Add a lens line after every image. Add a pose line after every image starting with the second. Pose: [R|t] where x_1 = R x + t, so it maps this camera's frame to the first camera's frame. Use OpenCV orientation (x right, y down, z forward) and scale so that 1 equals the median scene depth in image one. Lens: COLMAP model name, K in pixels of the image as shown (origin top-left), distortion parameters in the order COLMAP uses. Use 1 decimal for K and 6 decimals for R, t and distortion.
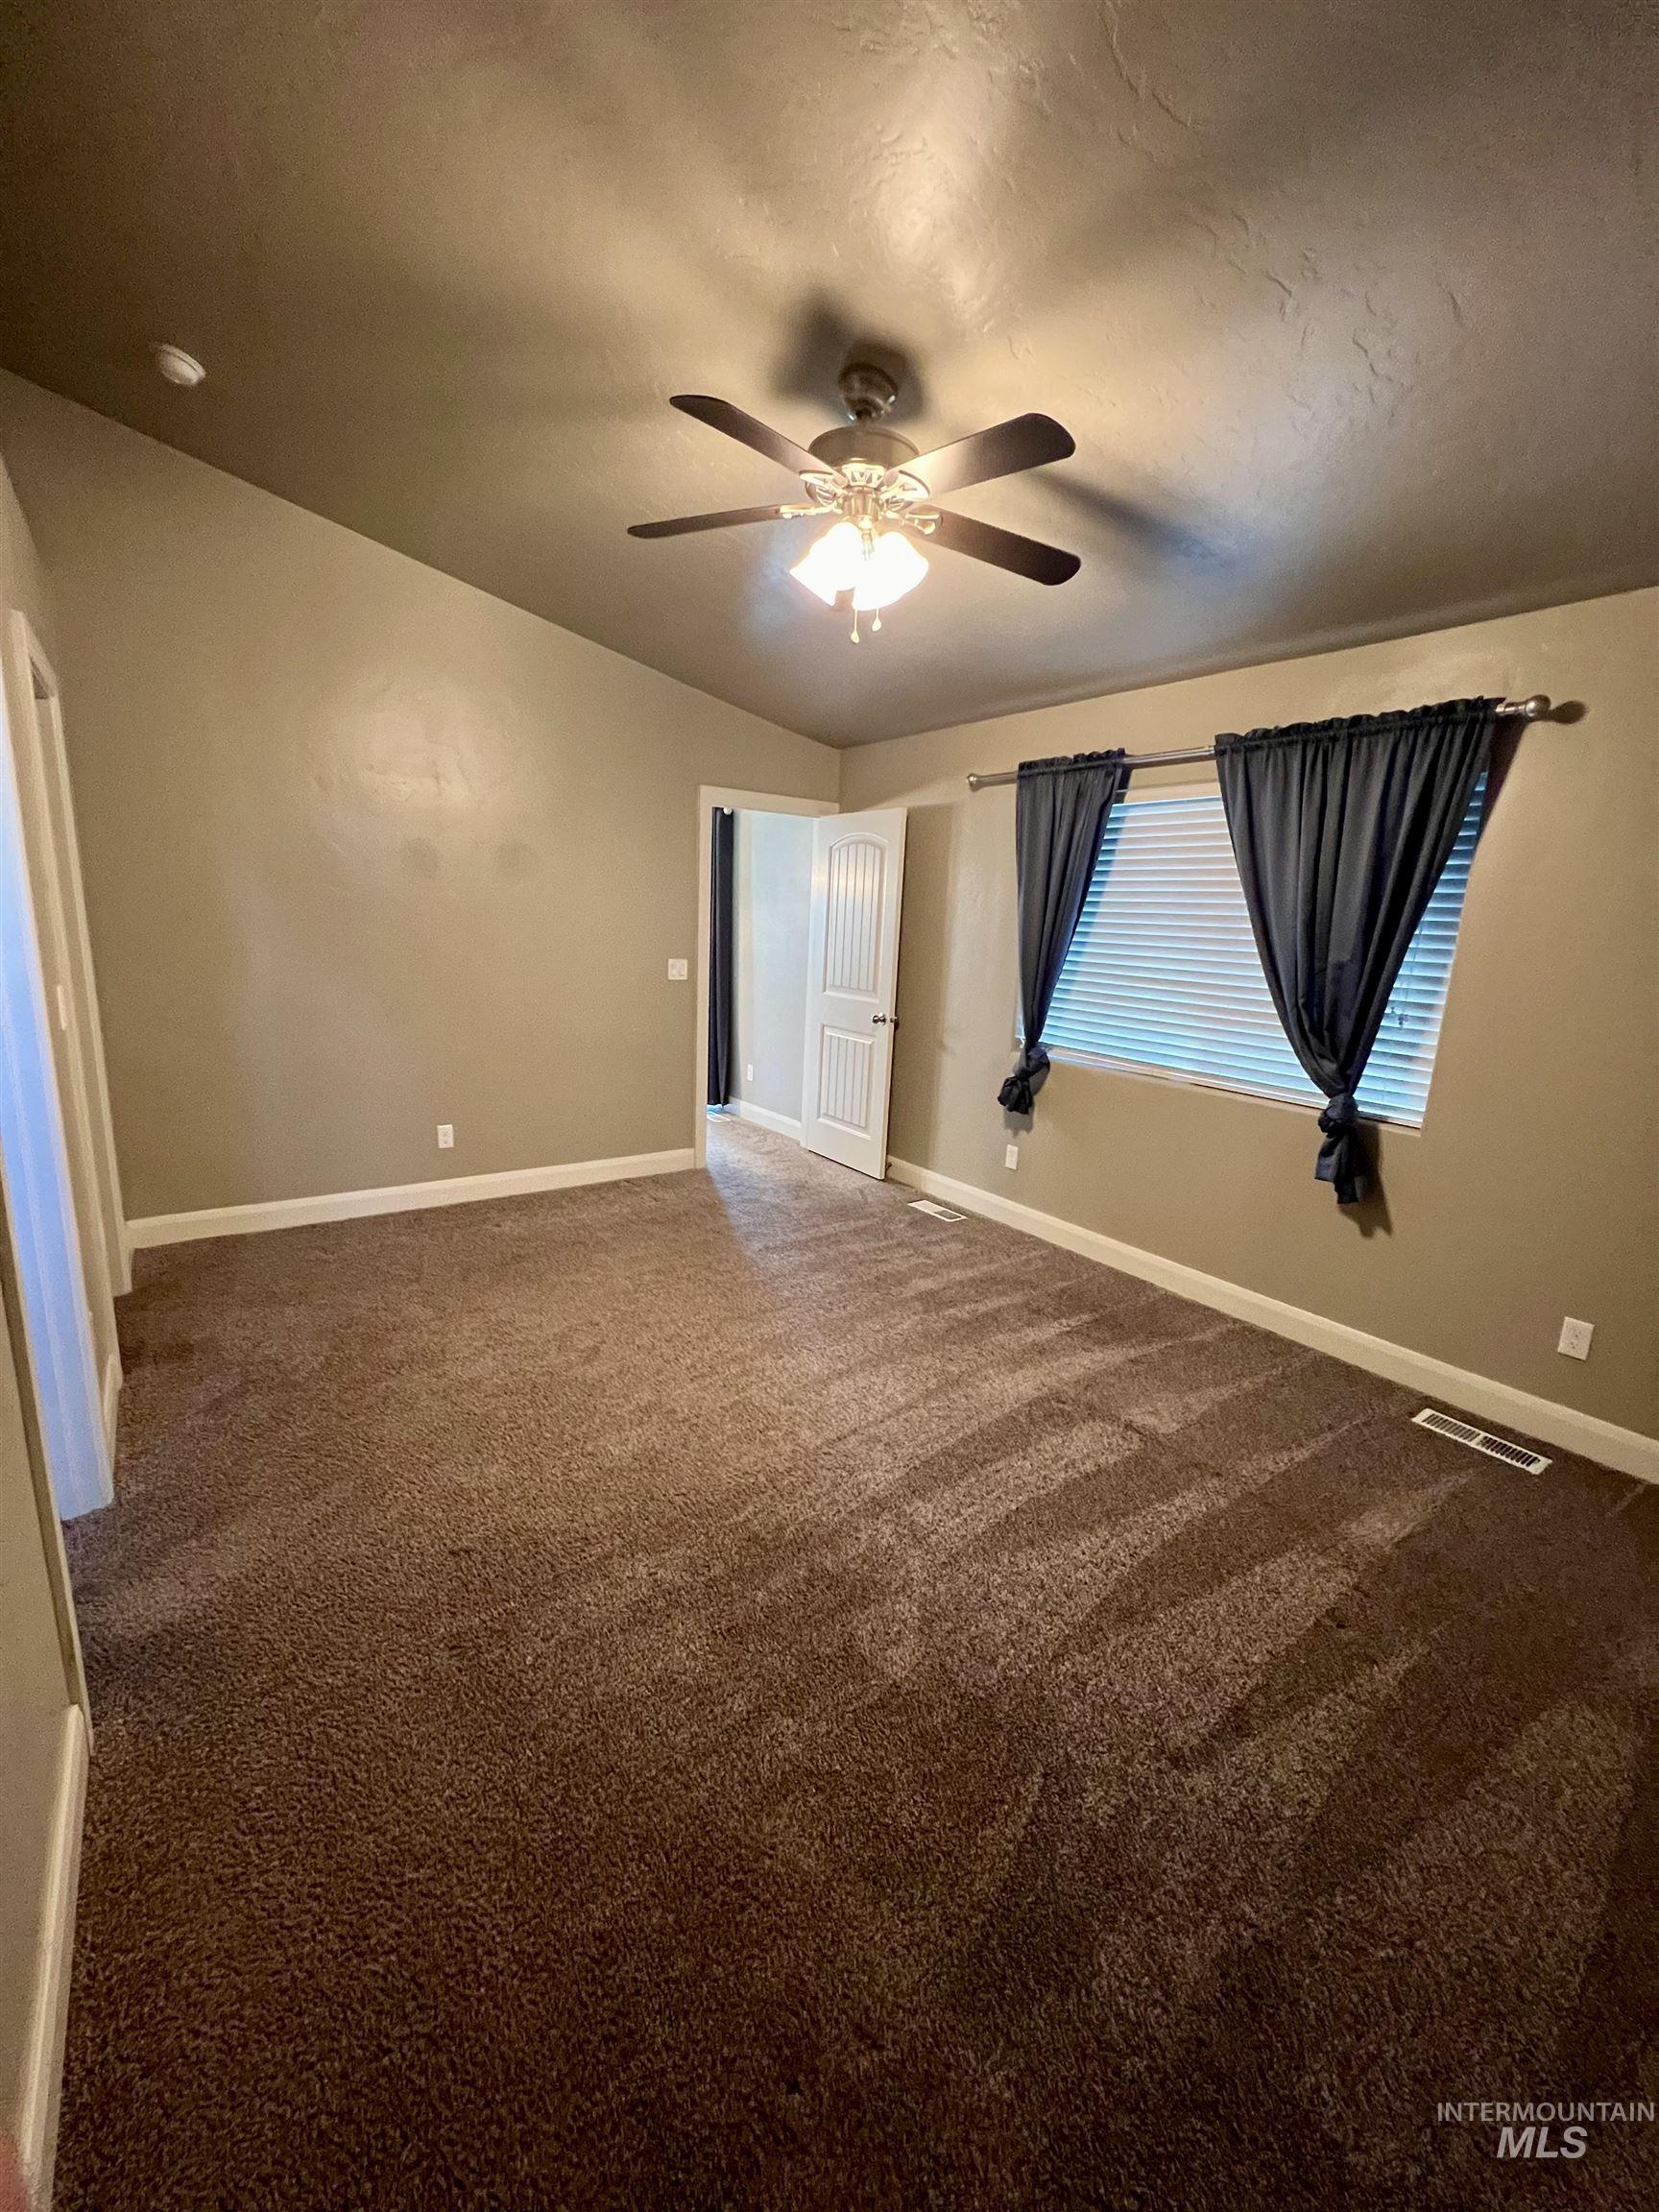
lens RADIAL K [[902.7, 0, 833.3], [0, 902.7, 1096.6], [0, 0, 1]] dist [0.003049, 0.000148]
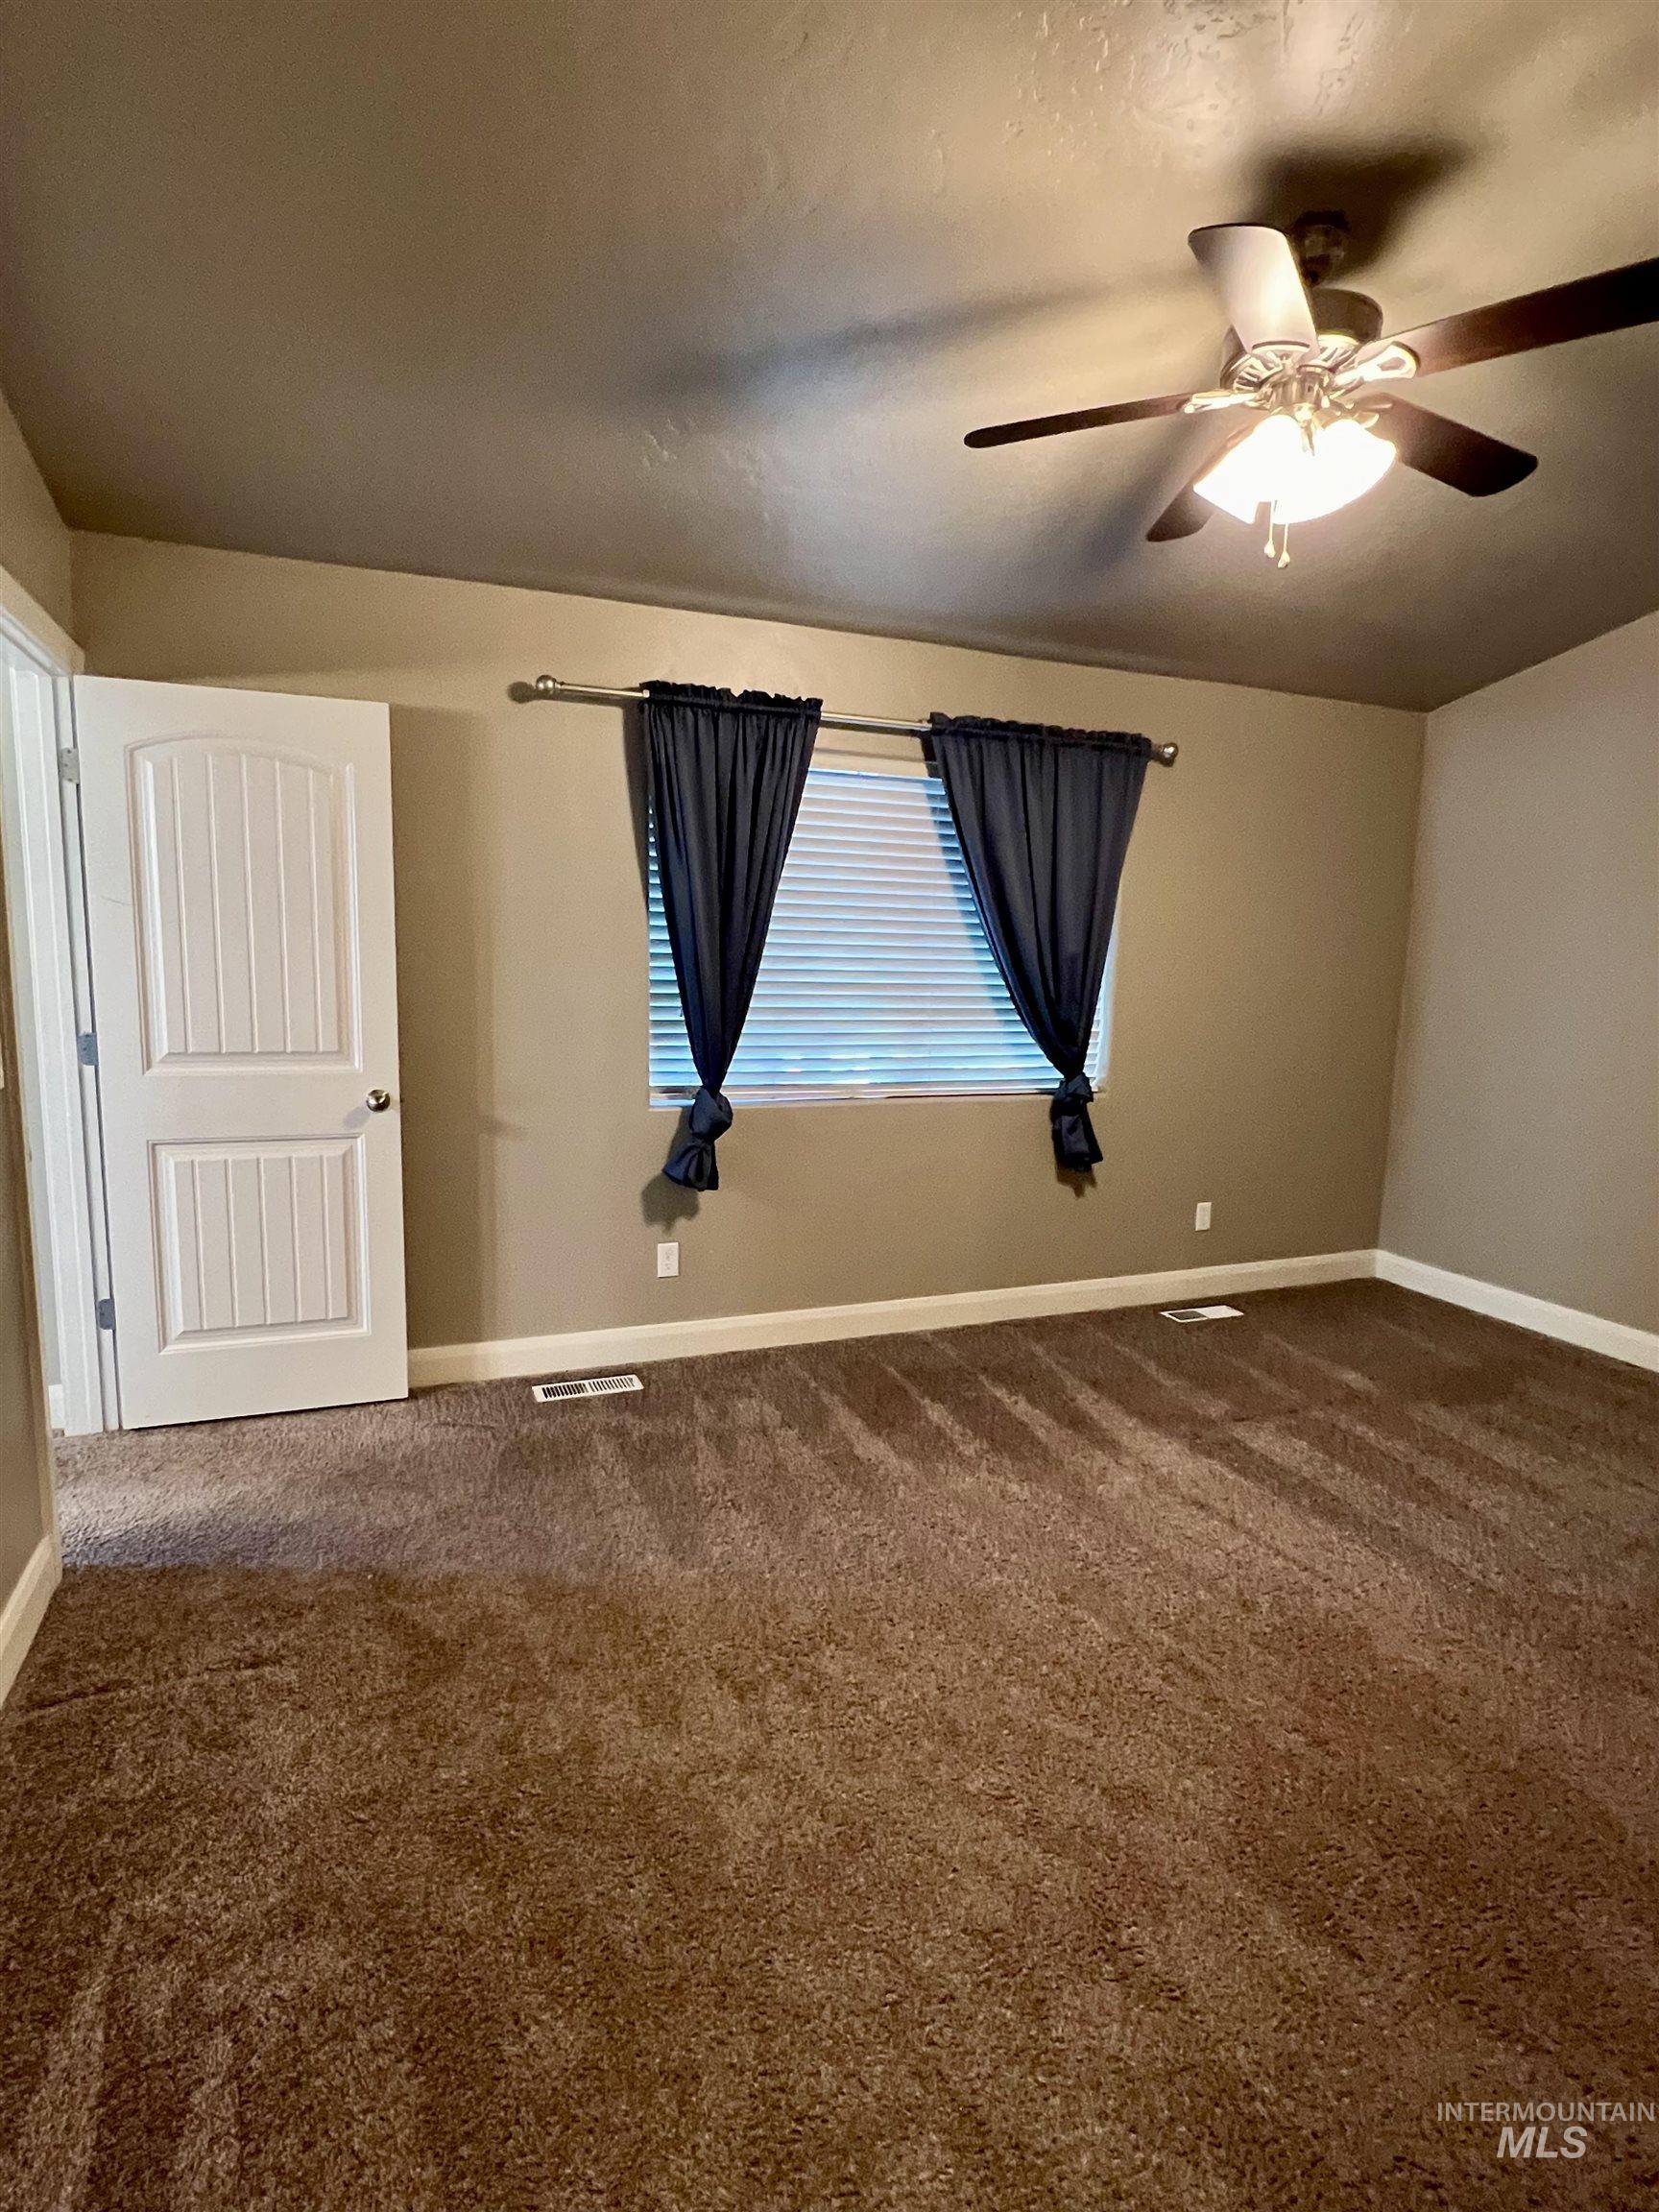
lens RADIAL K [[1133.1, 0, 843.2], [0, 1133.1, 1101.2], [0, 0, 1]] dist [-0.000407, -0.000466]
pose [[0.246052, -0.171668, 0.953933, -0.608343], [0.178895, 0.975325, 0.129374, -0.147687], [-0.952604, 0.138821, 0.270691, 0.674488]]
